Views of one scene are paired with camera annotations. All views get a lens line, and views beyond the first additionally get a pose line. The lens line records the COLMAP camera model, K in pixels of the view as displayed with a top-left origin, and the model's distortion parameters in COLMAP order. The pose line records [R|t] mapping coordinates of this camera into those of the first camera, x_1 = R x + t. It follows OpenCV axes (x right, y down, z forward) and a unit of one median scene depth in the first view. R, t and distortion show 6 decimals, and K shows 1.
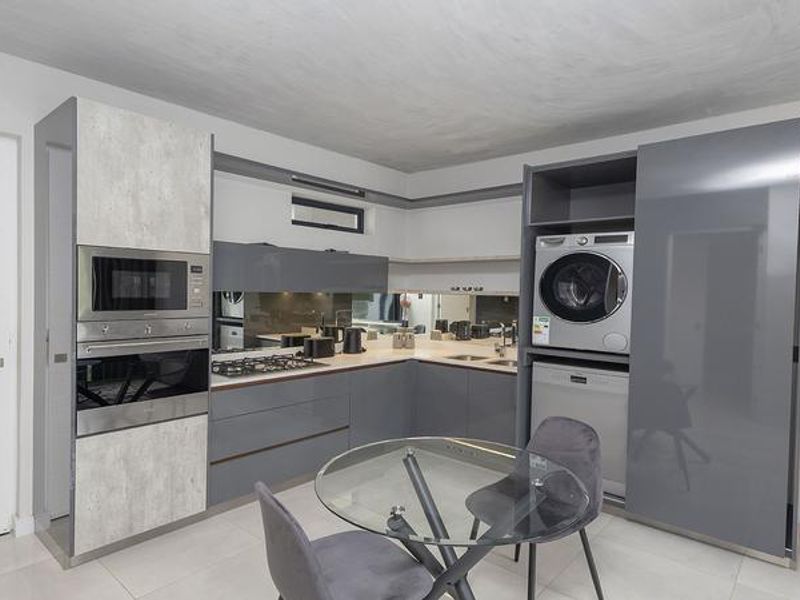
lens RADIAL K [[499.0, 0, 403.0], [0, 499.0, 298.1], [0, 0, 1]] dist [0.001386, 0.000601]
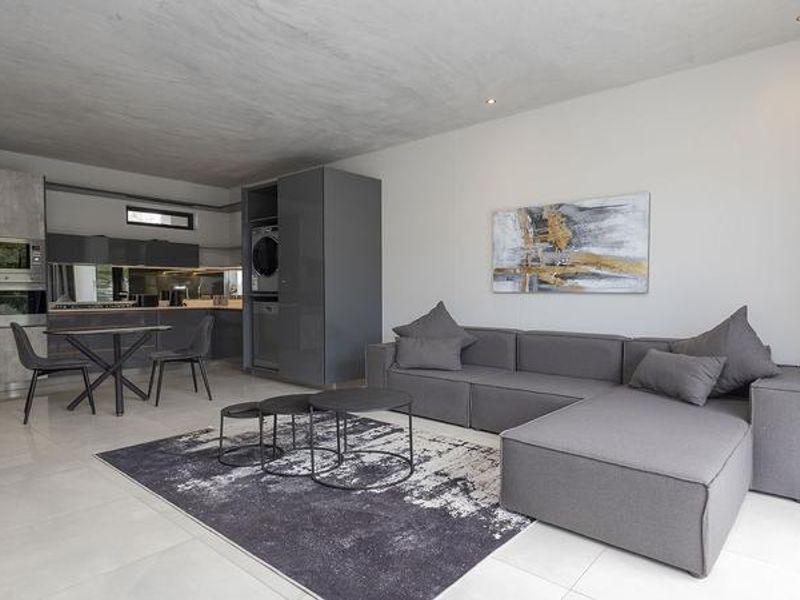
lens RADIAL K [[499.0, 0, 403.0], [0, 499.0, 298.1], [0, 0, 1]] dist [0.001386, 0.000601]
pose [[0.999897, -0.013042, -0.006069, 0.981257], [0.013034, 0.999914, -0.001348, 0.152352], [0.006086, 0.001268, 0.999981, -0.876991]]
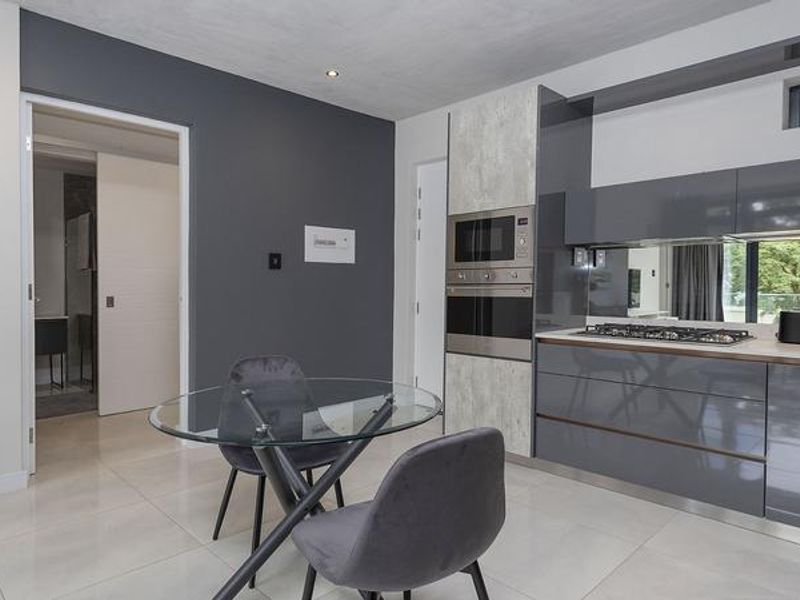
lens RADIAL K [[499.0, 0, 403.0], [0, 499.0, 298.1], [0, 0, 1]] dist [0.001386, 0.000601]
pose [[-0.077699, -0.003563, -0.996971, 0.655443], [-0.029832, 0.999554, -0.001247, 0.112866], [0.996530, 0.029645, -0.077770, 0.834956]]
